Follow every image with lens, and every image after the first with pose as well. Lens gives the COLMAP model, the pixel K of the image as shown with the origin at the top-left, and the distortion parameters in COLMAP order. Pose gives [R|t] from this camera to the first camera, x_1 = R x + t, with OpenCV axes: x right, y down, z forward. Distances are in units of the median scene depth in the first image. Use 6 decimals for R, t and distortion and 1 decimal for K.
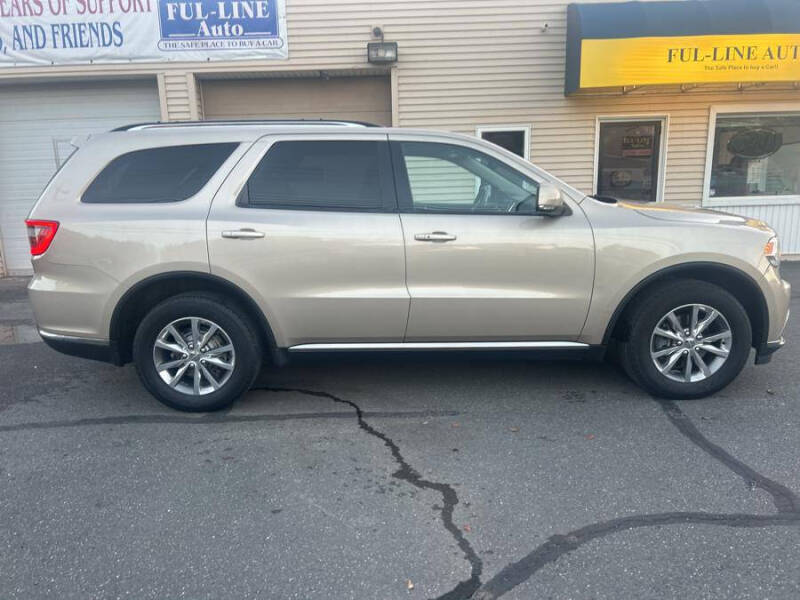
lens RADIAL K [[602.8, 0, 388.7], [0, 602.8, 310.3], [0, 0, 1]] dist [0.051275, -0.055956]
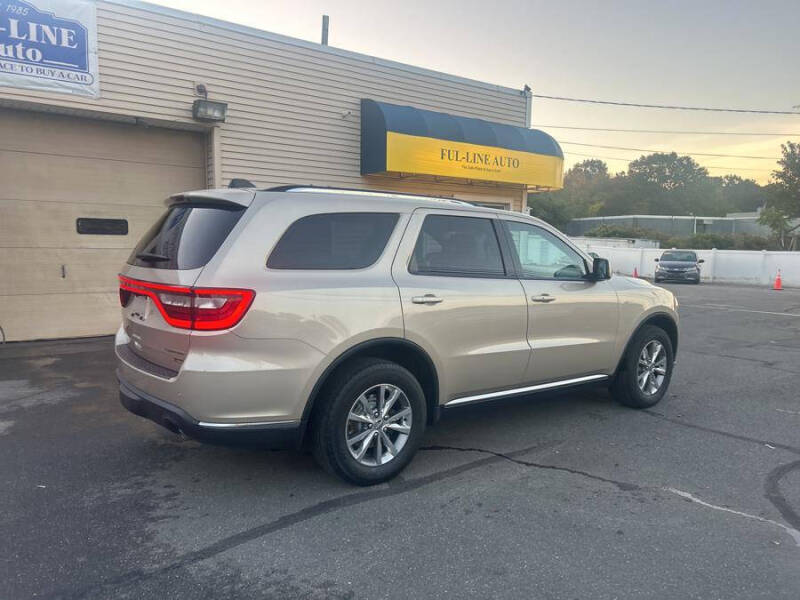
lens RADIAL K [[602.8, 0, 386.7], [0, 602.8, 308.3], [0, 0, 1]] dist [0.051275, -0.055956]
pose [[0.798957, -0.028133, 0.600730, -0.730695], [0.085085, 0.994145, -0.066604, -0.037029], [-0.595339, 0.104327, 0.796672, 0.164055]]
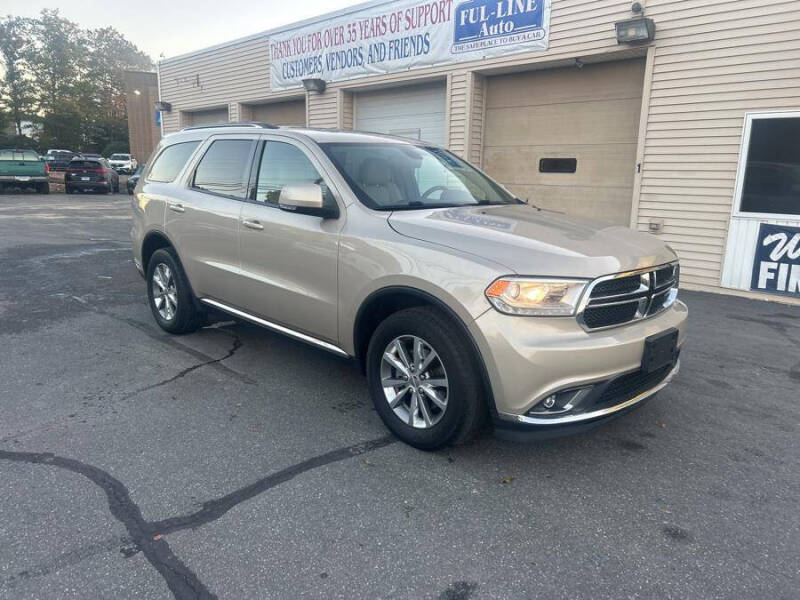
lens RADIAL K [[602.8, 0, 399.6], [0, 602.8, 304.8], [0, 0, 1]] dist [0.051275, -0.055956]
pose [[0.688691, 0.195570, -0.698181, 0.867447], [-0.185908, 0.978374, 0.090674, -0.102817], [0.700815, 0.067351, 0.710156, 0.309147]]
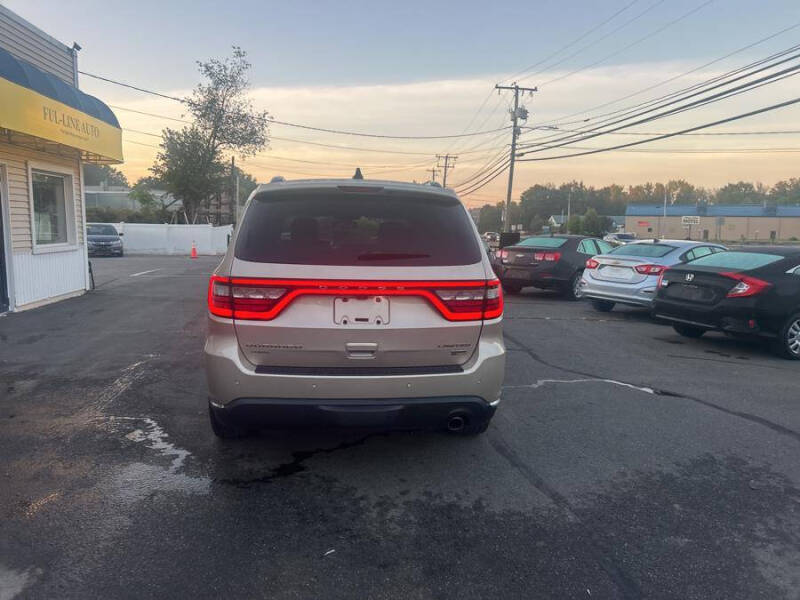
lens RADIAL K [[602.8, 0, 386.8], [0, 602.8, 302.6], [0, 0, 1]] dist [0.051275, -0.055956]
pose [[-0.089957, -0.105054, 0.990389, -1.206060], [0.186852, 0.974983, 0.120392, -0.208159], [-0.978261, 0.195887, -0.068077, 1.008547]]
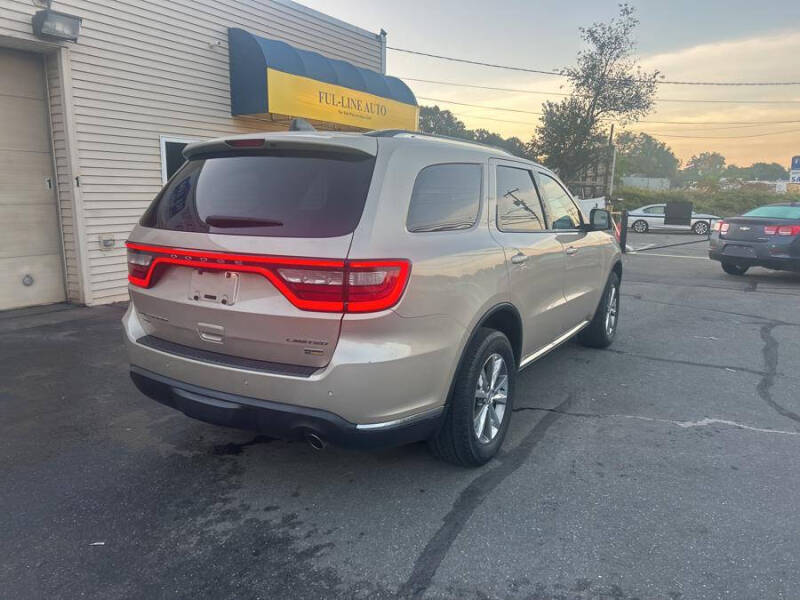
lens RADIAL K [[602.8, 0, 397.7], [0, 602.8, 299.6], [0, 0, 1]] dist [0.051275, -0.055956]
pose [[0.516347, -0.120093, 0.847917, -0.929479], [0.150887, 0.987387, 0.047963, -0.108225], [-0.842982, 0.103174, 0.527955, 0.517170]]
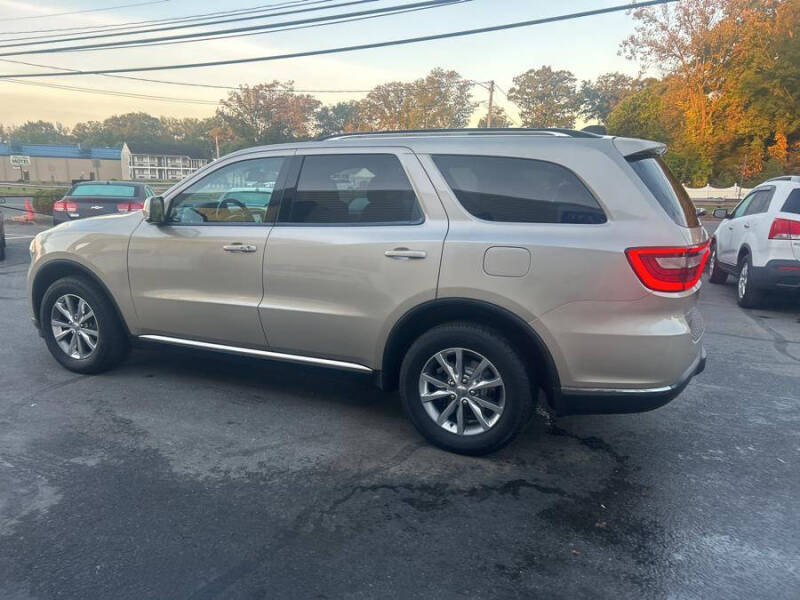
lens RADIAL K [[602.8, 0, 391.9], [0, 602.8, 306.2], [0, 0, 1]] dist [0.051275, -0.055956]
pose [[-0.904873, -0.080977, 0.417908, -0.486364], [0.089304, 0.923781, 0.372363, -0.397818], [-0.416208, 0.374262, -0.828673, 1.822535]]
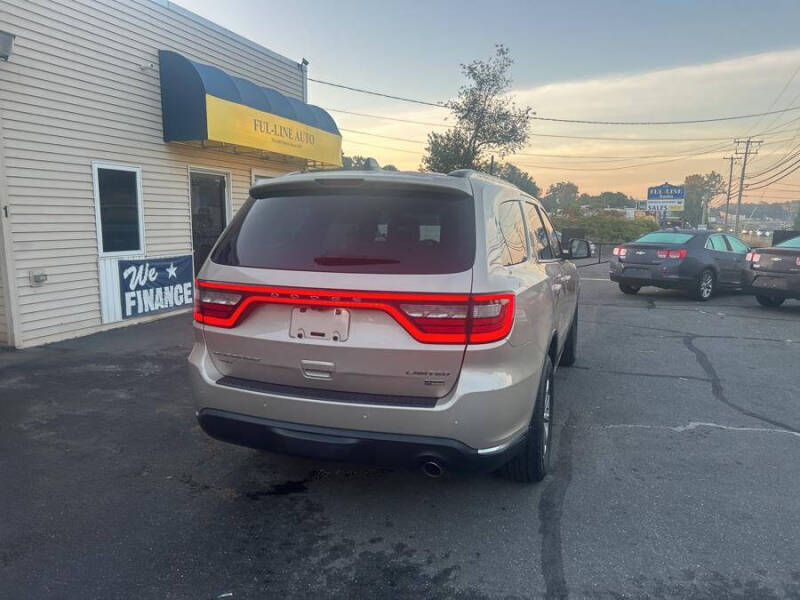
lens RADIAL K [[602.8, 0, 406.9], [0, 602.8, 311.1], [0, 0, 1]] dist [0.051275, -0.055956]
pose [[0.321614, -0.114883, 0.939876, -1.050851], [0.174793, 0.982756, 0.060312, -0.153625], [-0.930598, 0.144887, 0.336149, 0.702190]]
